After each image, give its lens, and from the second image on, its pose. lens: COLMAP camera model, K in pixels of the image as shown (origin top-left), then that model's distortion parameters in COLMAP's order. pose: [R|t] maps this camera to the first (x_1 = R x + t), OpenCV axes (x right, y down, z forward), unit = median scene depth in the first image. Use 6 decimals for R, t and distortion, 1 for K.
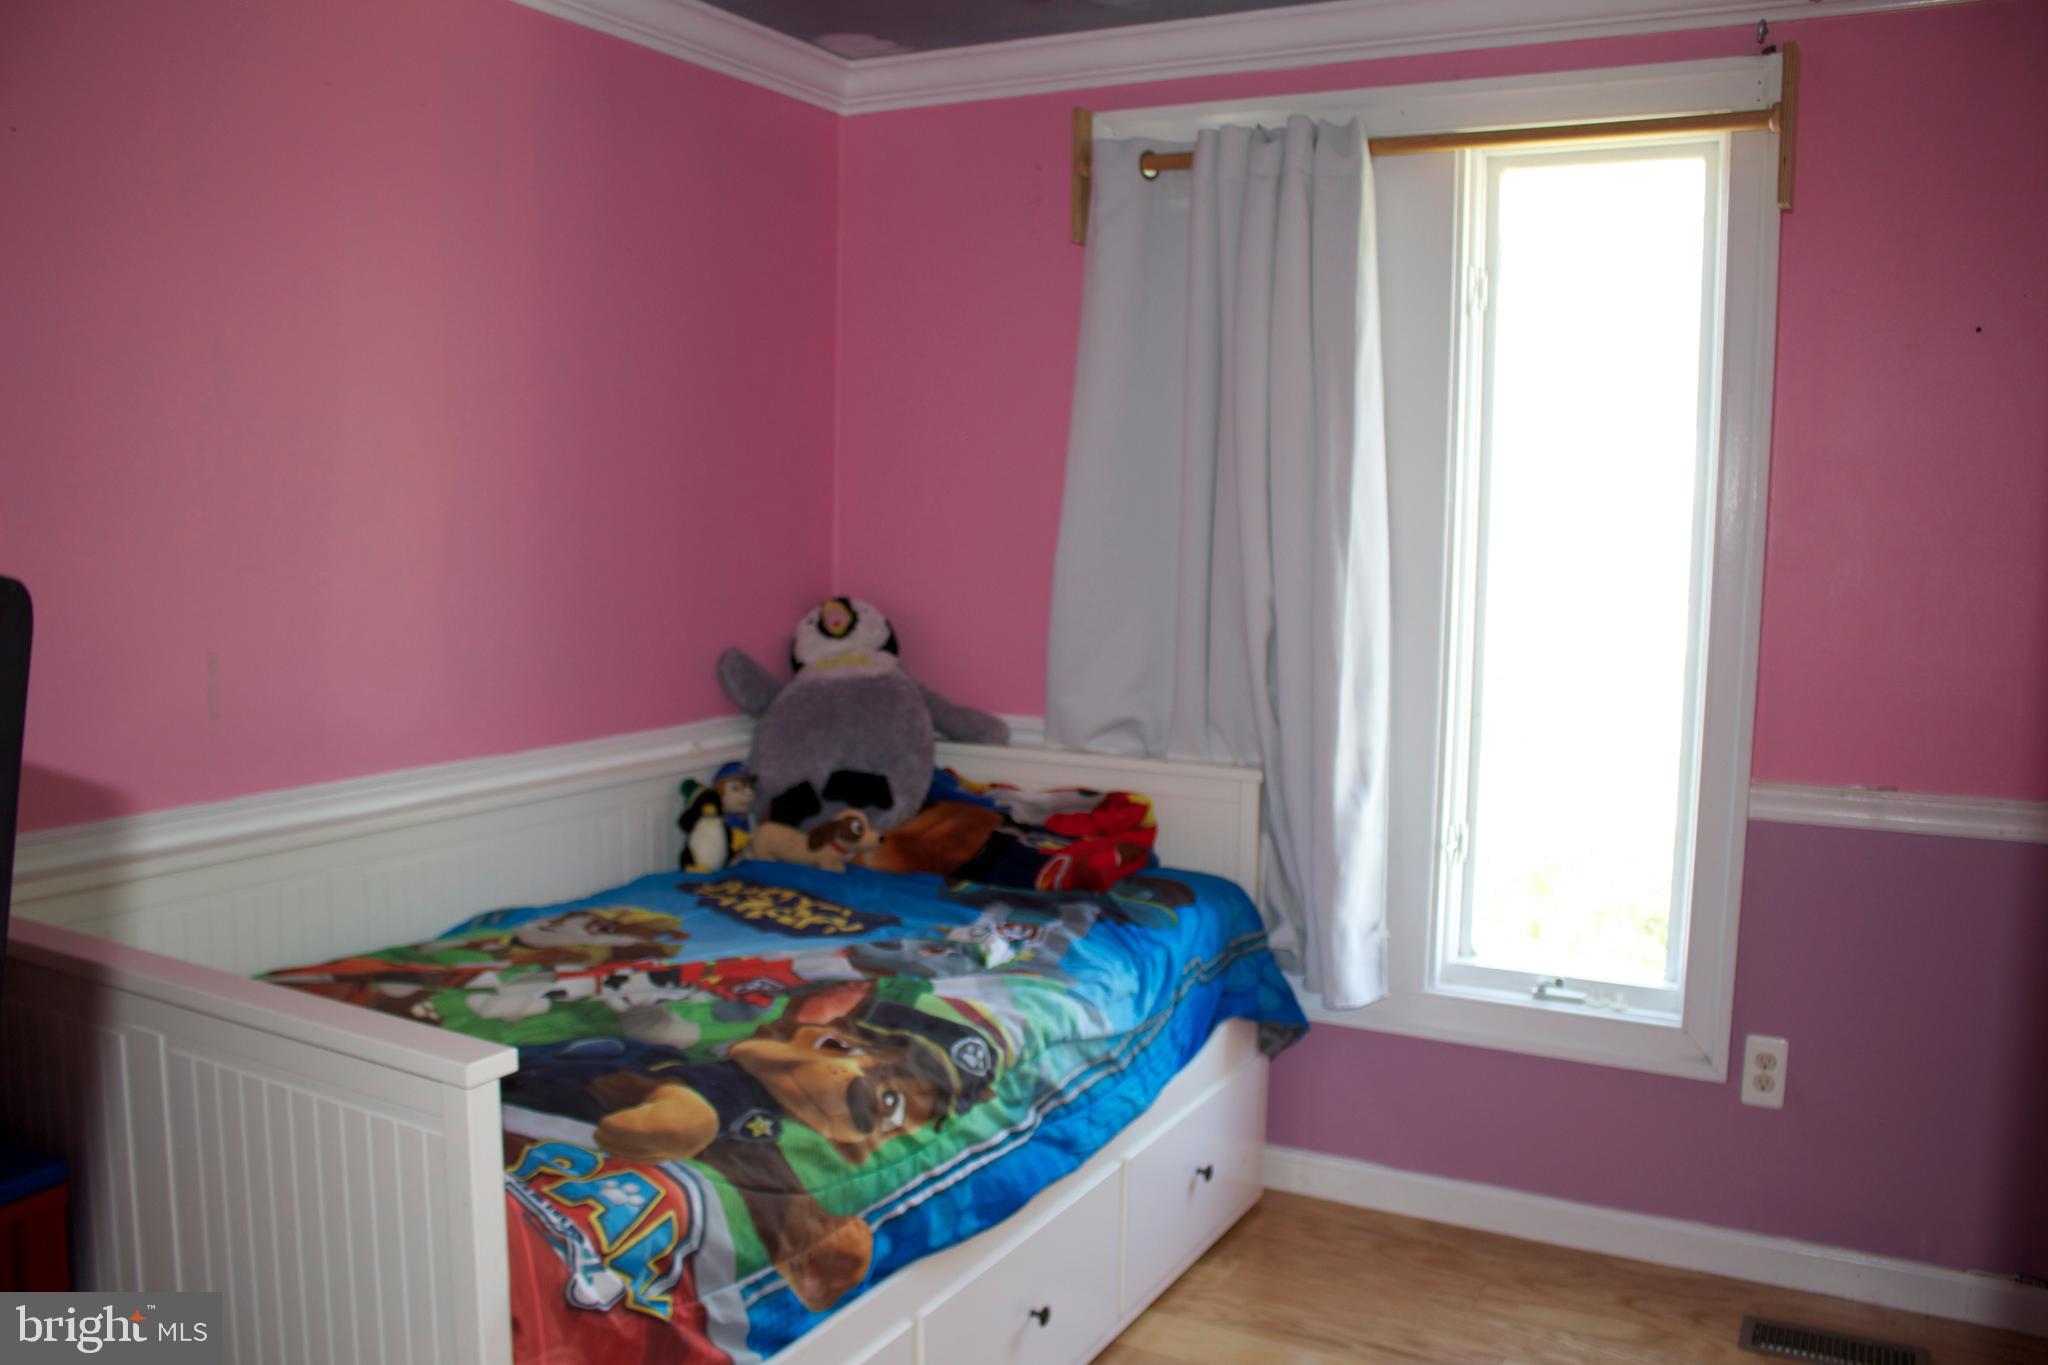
lens RADIAL K [[1709.7, 0, 1061.1], [0, 1709.7, 688.8], [0, 0, 1]] dist [-0.064617, 0.009369]
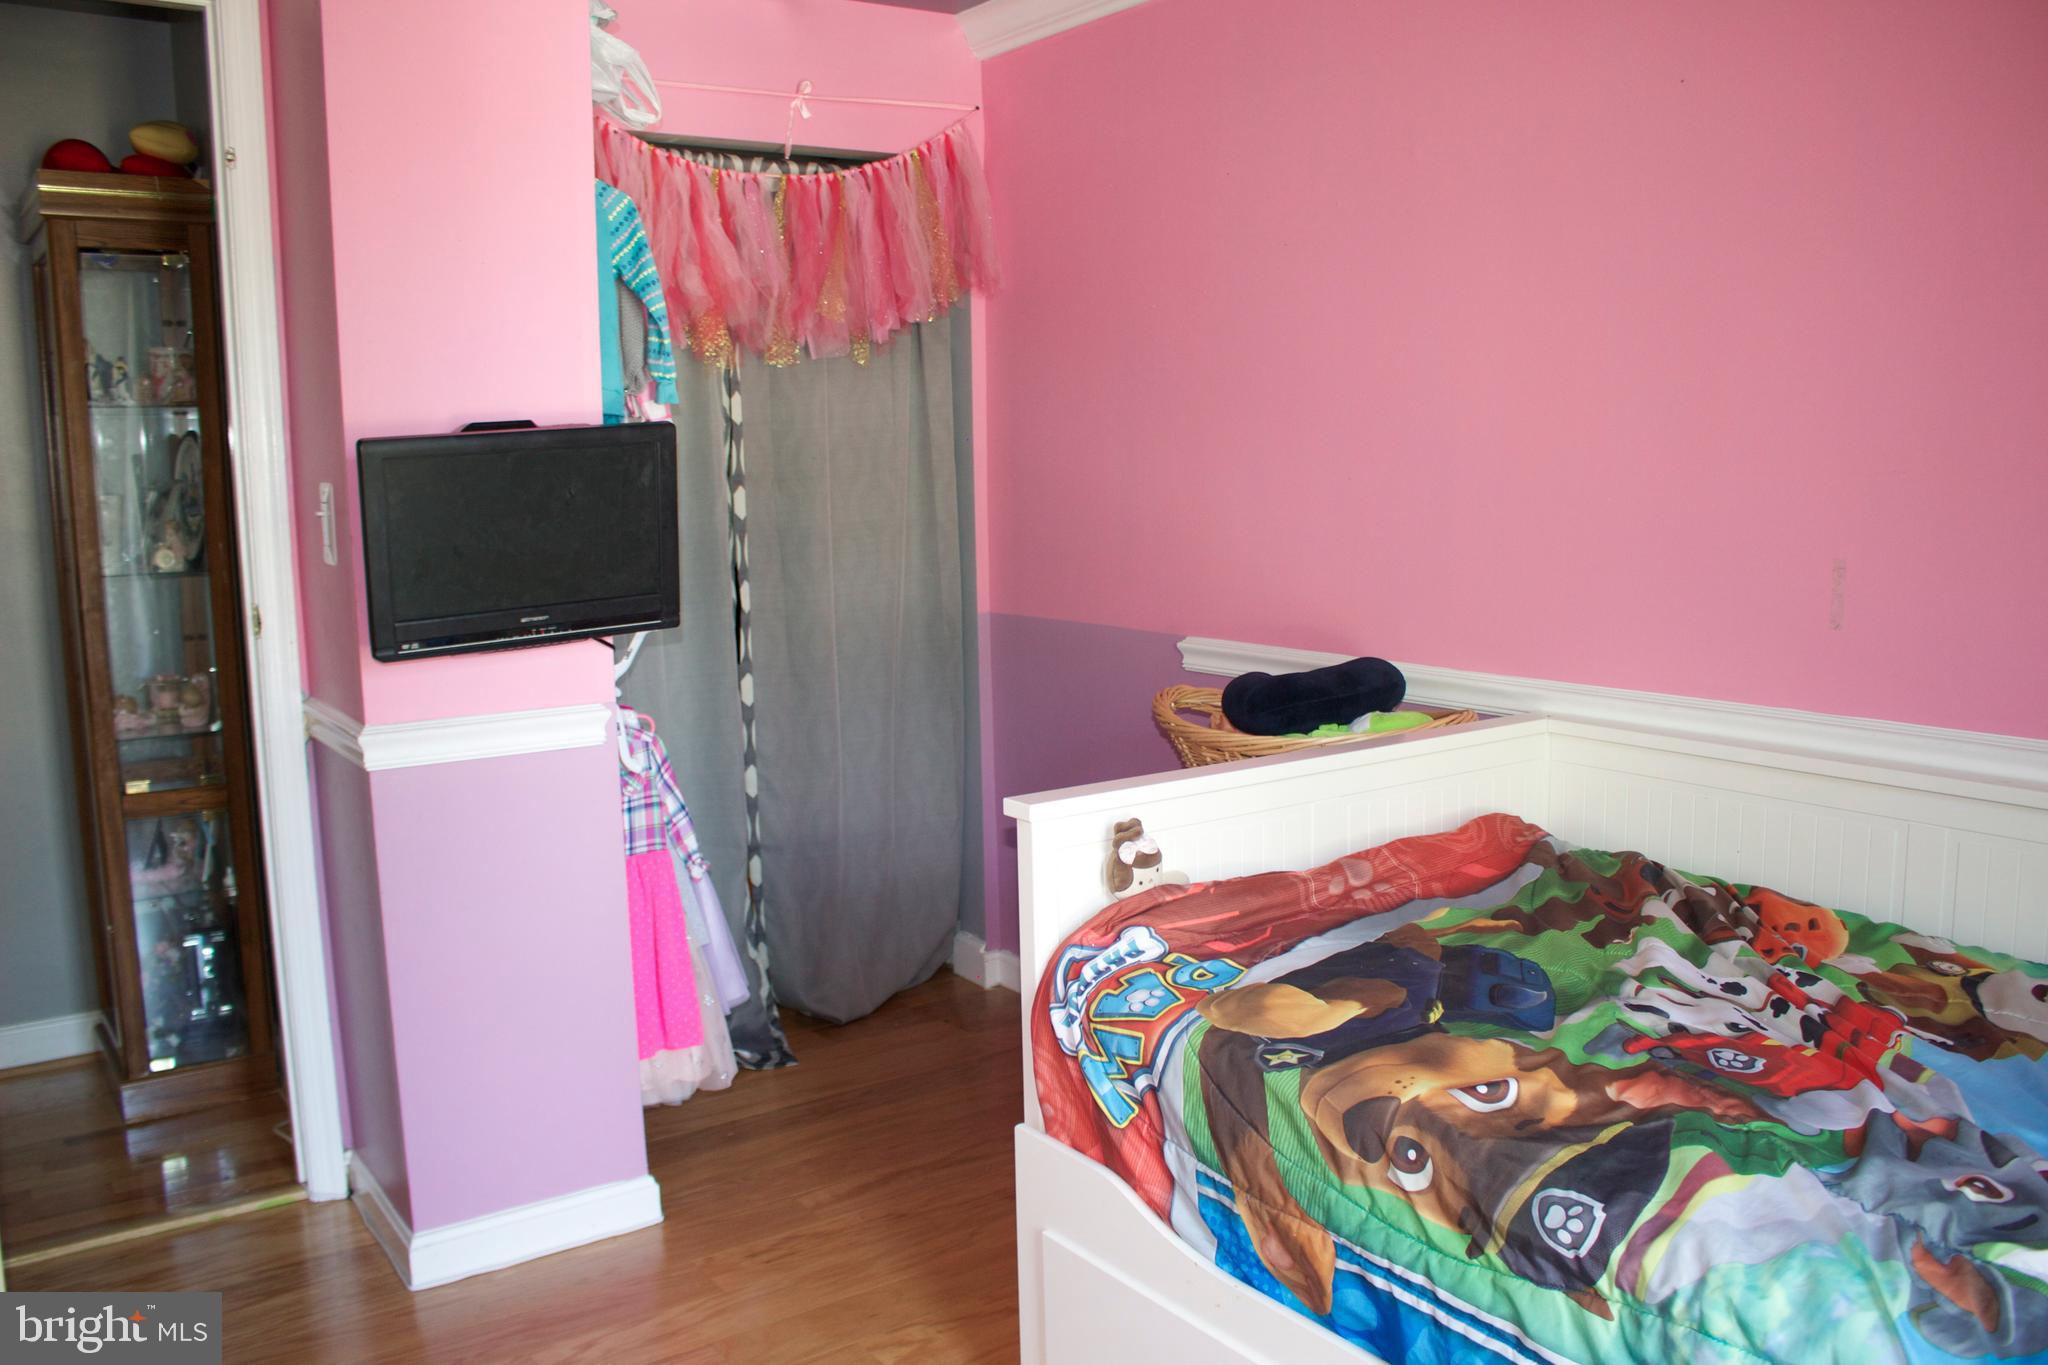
lens RADIAL K [[1709.7, 0, 1061.1], [0, 1709.7, 688.8], [0, 0, 1]] dist [-0.064617, 0.009369]
pose [[-0.440704, 0.116577, -0.890050, 0.681486], [-0.086644, 0.981377, 0.171440, -0.090813], [0.893461, 0.152672, -0.422396, 1.241912]]
